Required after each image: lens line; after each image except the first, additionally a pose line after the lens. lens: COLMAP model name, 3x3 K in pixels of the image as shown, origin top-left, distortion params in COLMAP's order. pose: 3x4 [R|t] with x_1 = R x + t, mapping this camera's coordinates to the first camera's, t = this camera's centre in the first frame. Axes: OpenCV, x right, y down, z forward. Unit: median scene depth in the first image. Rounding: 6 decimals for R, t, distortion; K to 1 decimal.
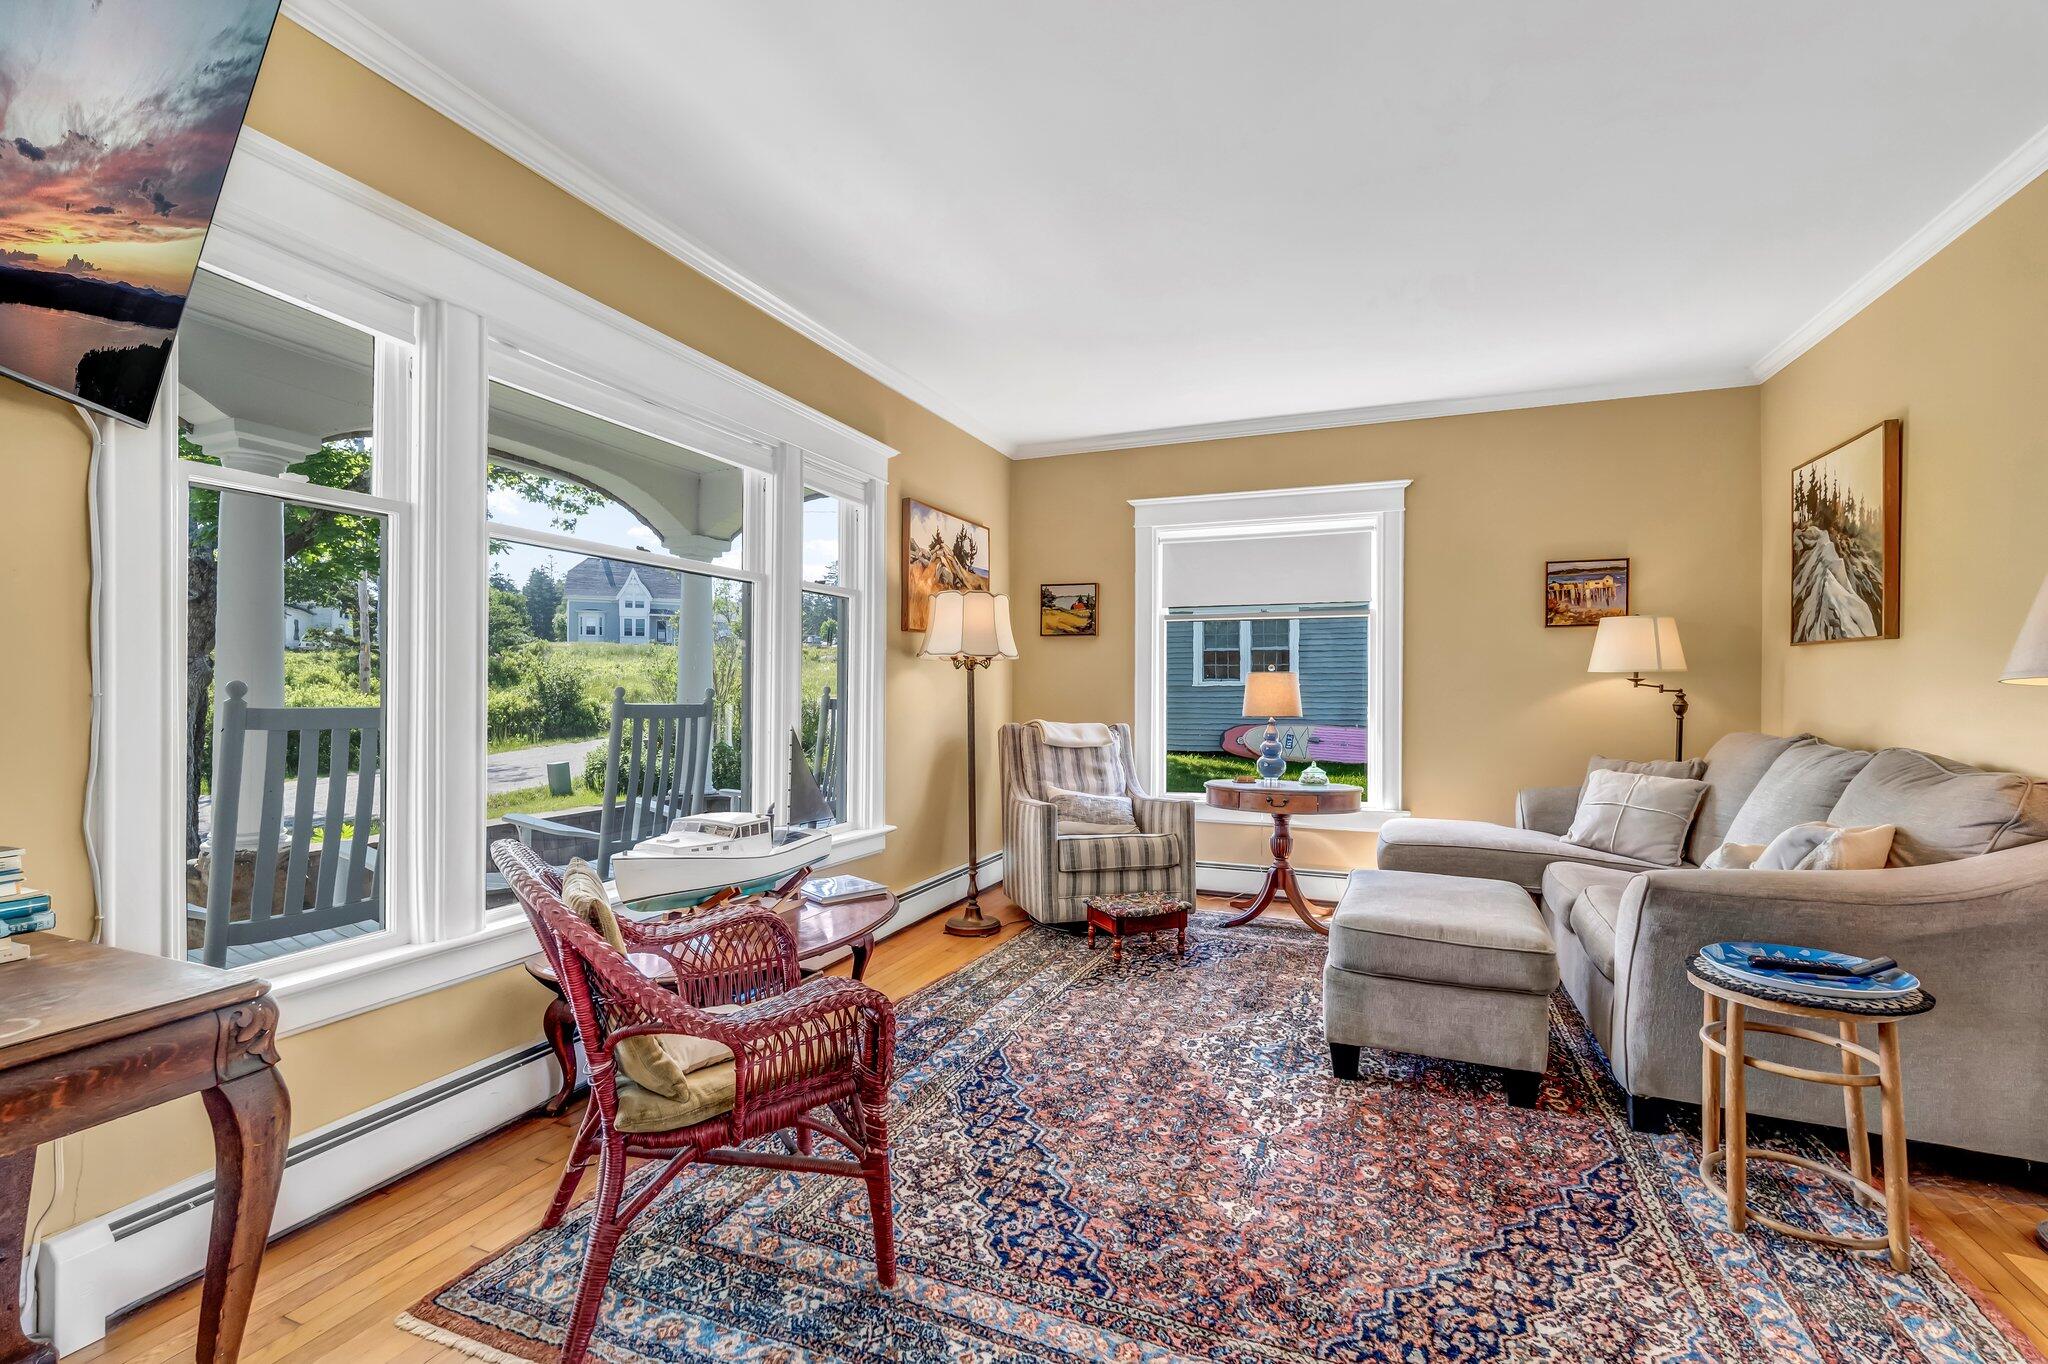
lens RADIAL K [[899.6, 0, 1023.1], [0, 899.6, 686.2], [0, 0, 1]] dist [0.002297, 0.000306]
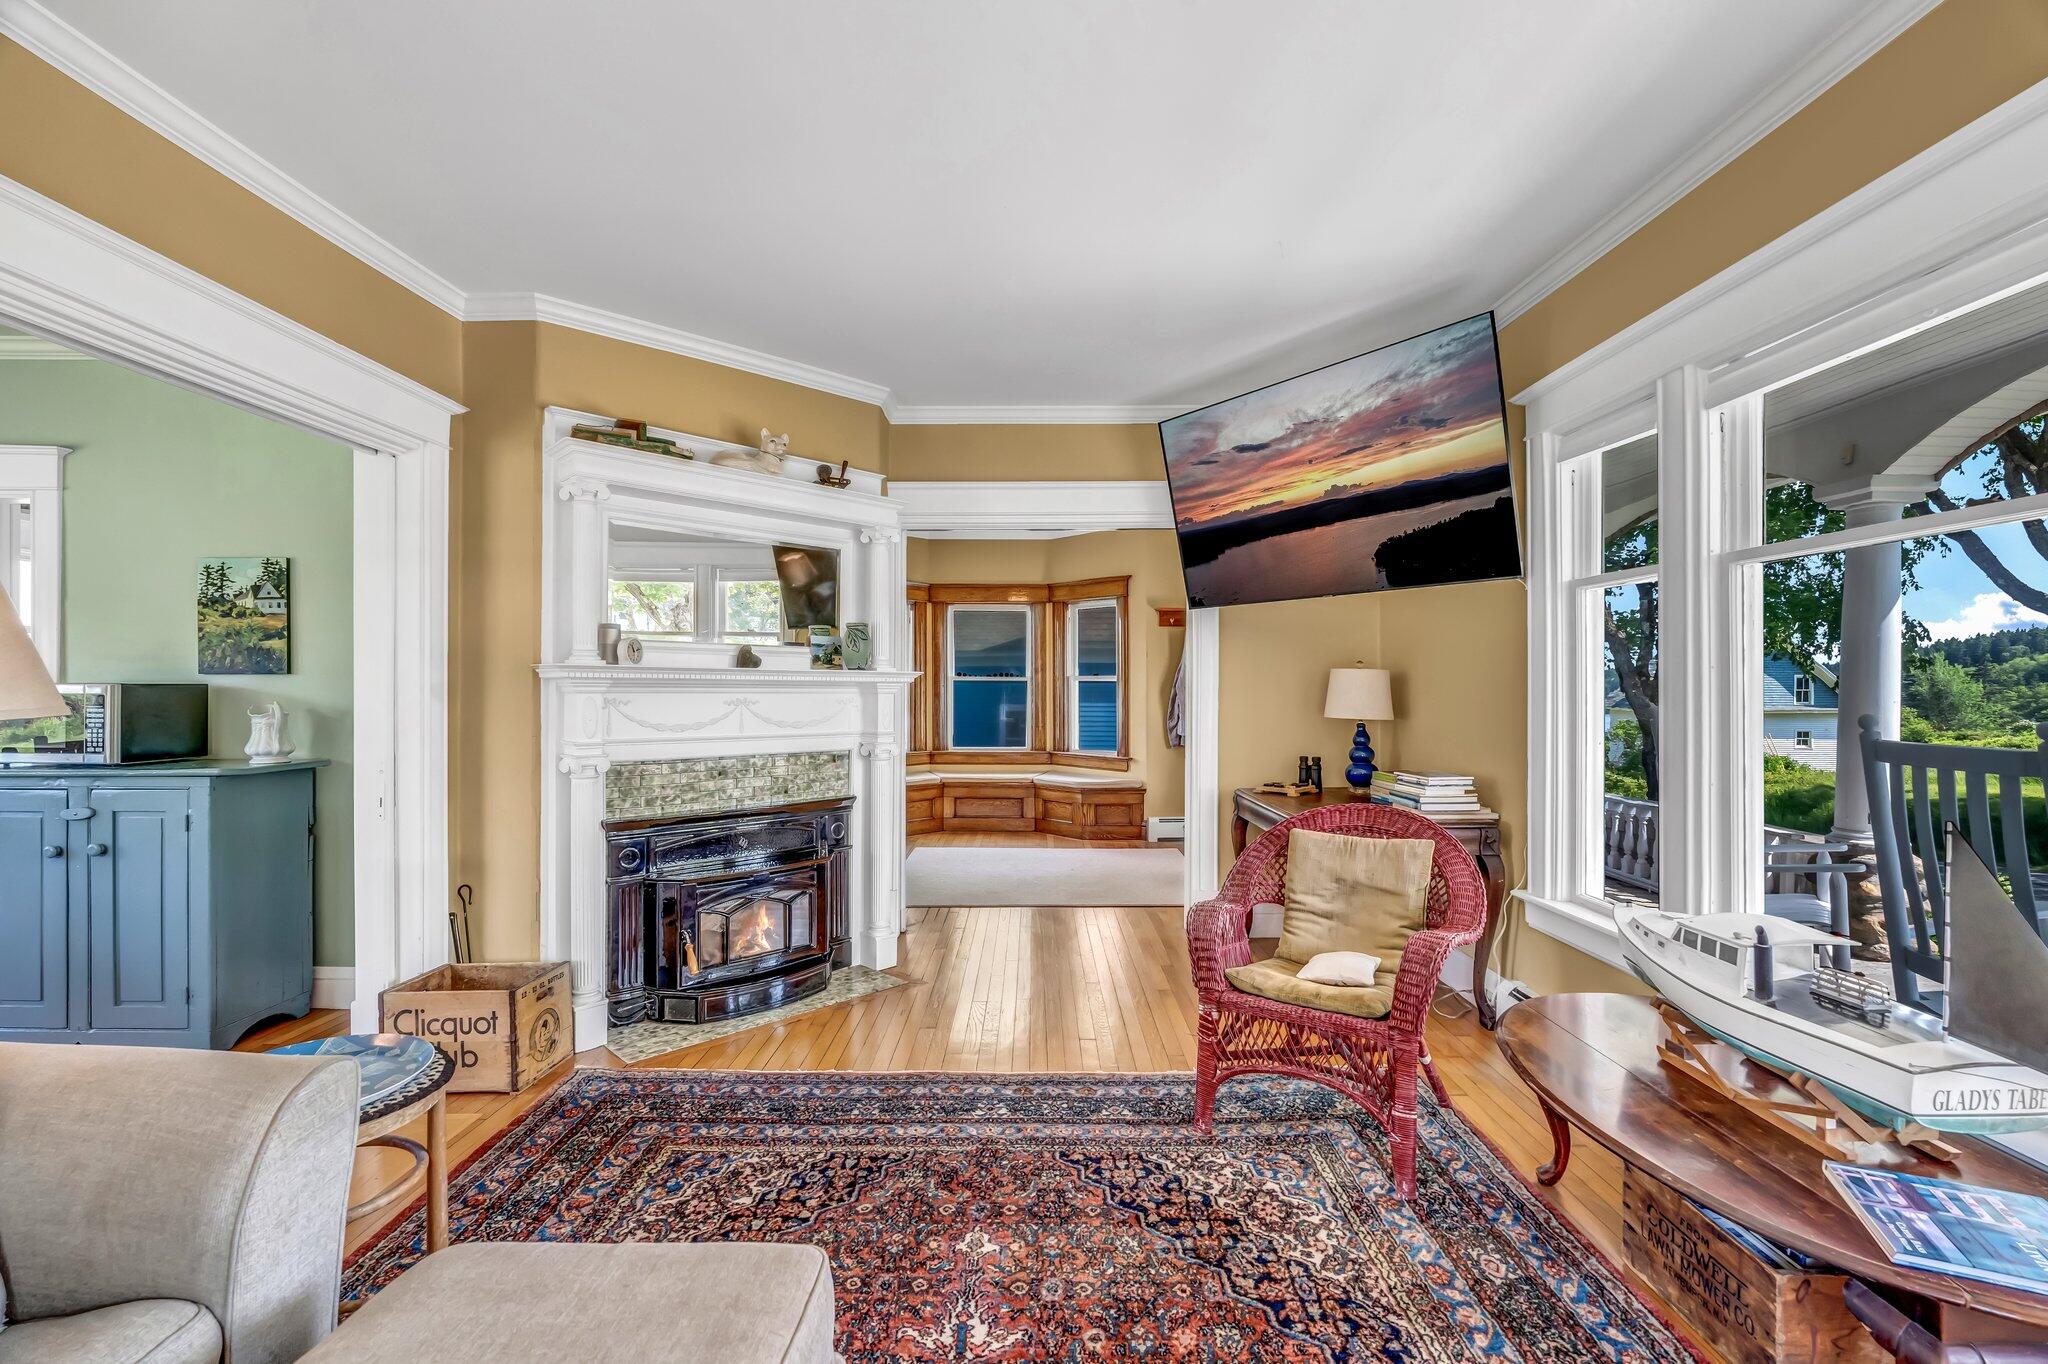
lens RADIAL K [[899.6, 0, 1023.1], [0, 899.6, 686.2], [0, 0, 1]] dist [0.002297, 0.000306]
pose [[-0.931295, -0.004357, -0.364240, 0.553904], [-0.003110, 0.999987, -0.004009, -0.035939], [0.364253, -0.002600, -0.931297, 1.931184]]
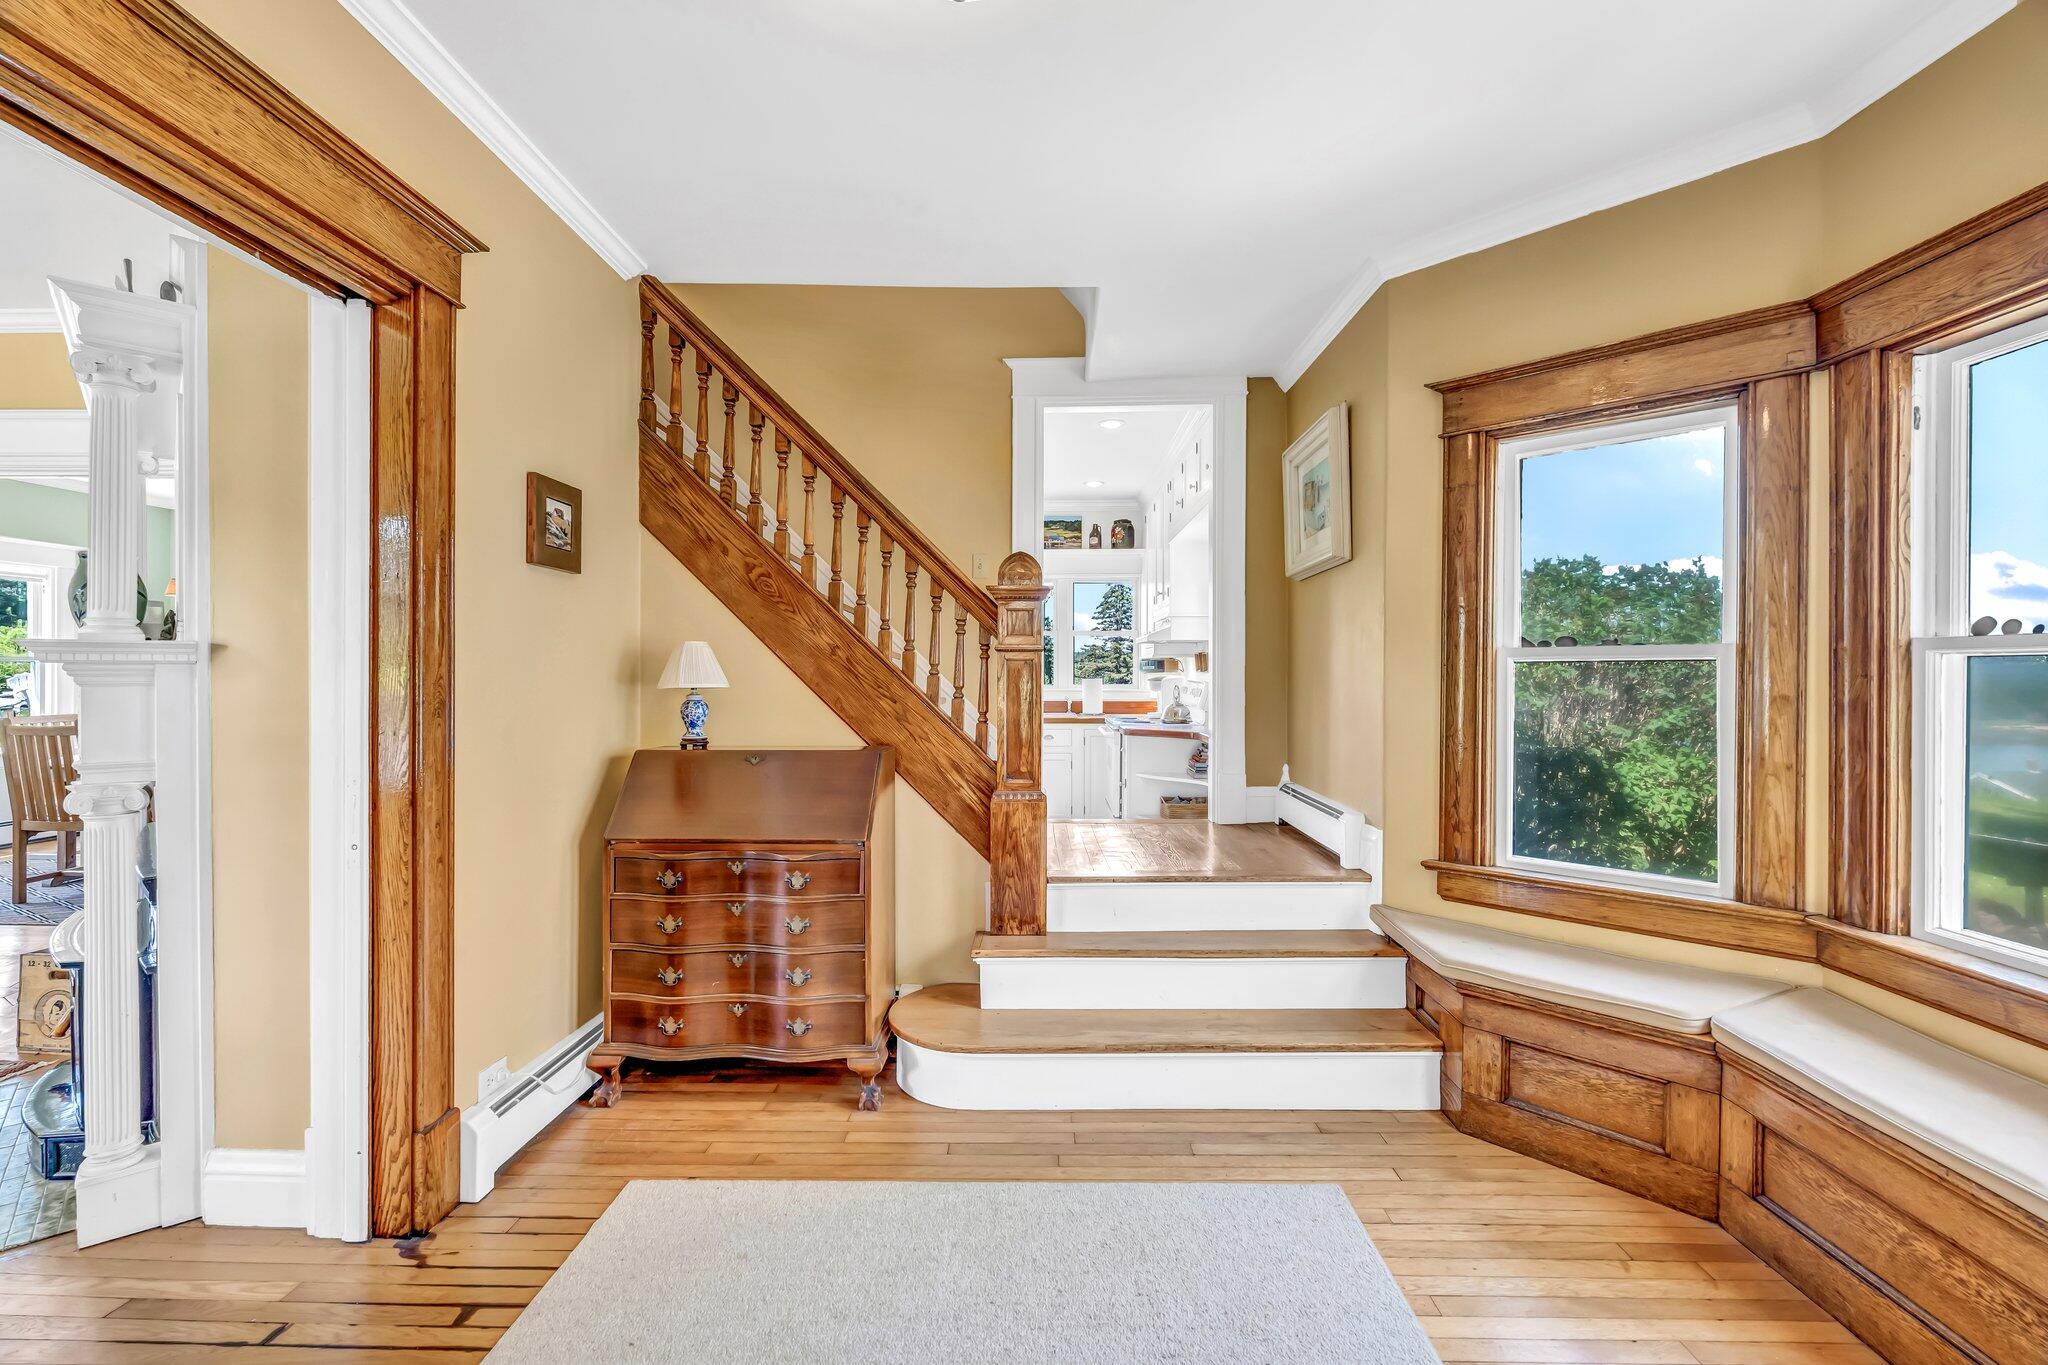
lens RADIAL K [[892.9, 0, 1026.9], [0, 892.9, 679.6], [0, 0, 1]] dist [-0.002665, 0.000313]
pose [[-0.349938, -0.009626, 0.936723, -1.146991], [-0.006557, 0.999948, 0.007826, -0.049593], [-0.936750, -0.003403, -0.349983, -0.614841]]
